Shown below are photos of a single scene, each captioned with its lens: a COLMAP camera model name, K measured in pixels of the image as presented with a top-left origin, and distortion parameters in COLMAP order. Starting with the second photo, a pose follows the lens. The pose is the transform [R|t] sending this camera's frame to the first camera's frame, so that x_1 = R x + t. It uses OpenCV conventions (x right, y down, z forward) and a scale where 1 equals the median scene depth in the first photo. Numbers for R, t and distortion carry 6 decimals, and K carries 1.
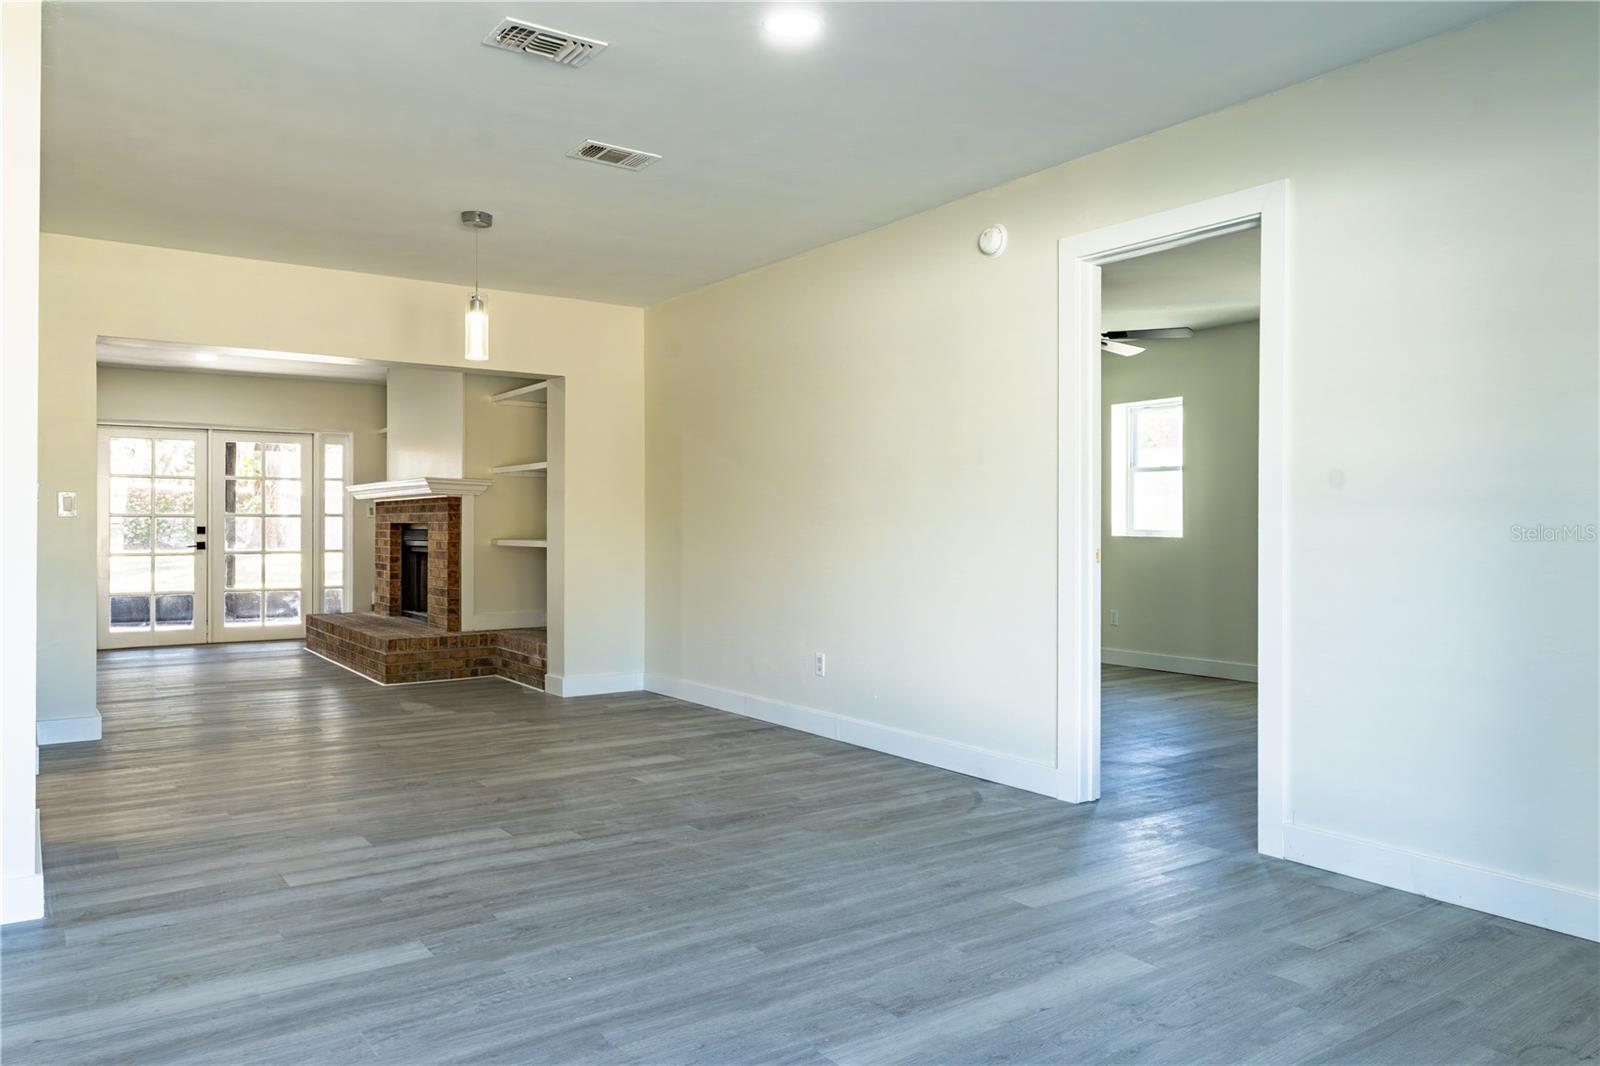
lens RADIAL K [[1150.2, 0, 797.4], [0, 1150.2, 534.6], [0, 0, 1]] dist [0.005670, -0.000862]
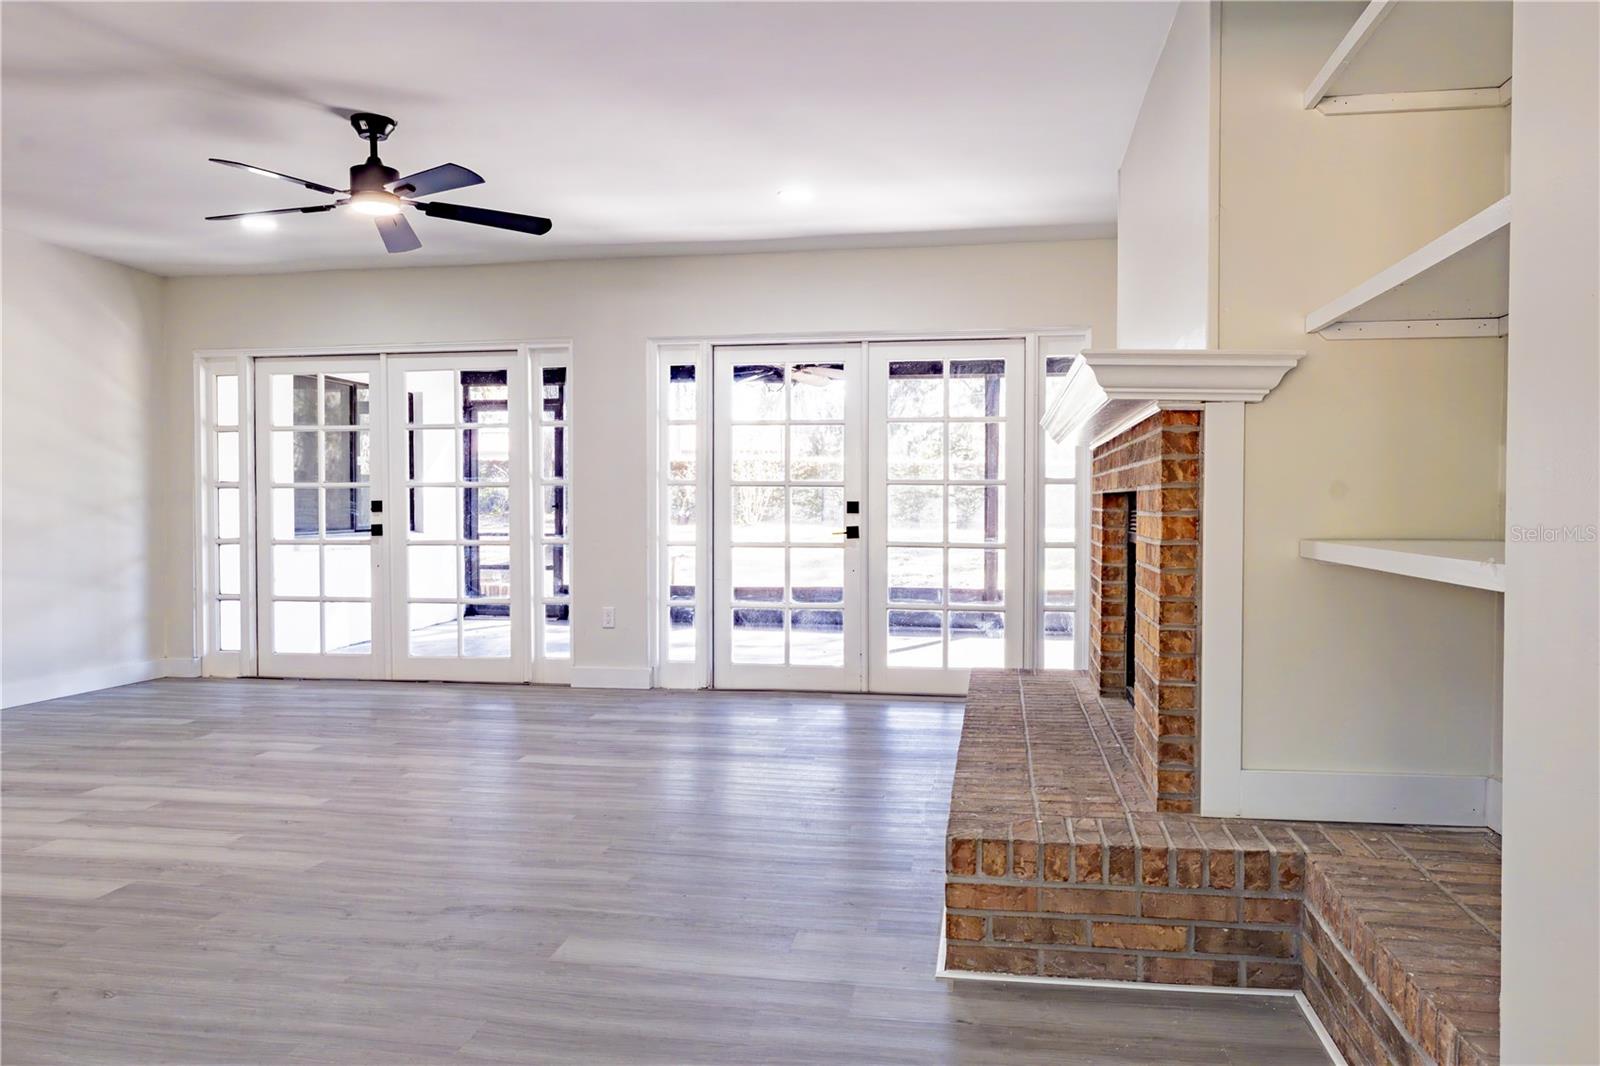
lens RADIAL K [[1150.2, 0, 804.3], [0, 1150.2, 520.7], [0, 0, 1]] dist [0.005670, -0.000862]
pose [[0.730270, 0.010670, -0.683075, -0.175871], [-0.005201, 0.999936, 0.010059, -0.003940], [0.683139, -0.003793, 0.730279, 0.798565]]
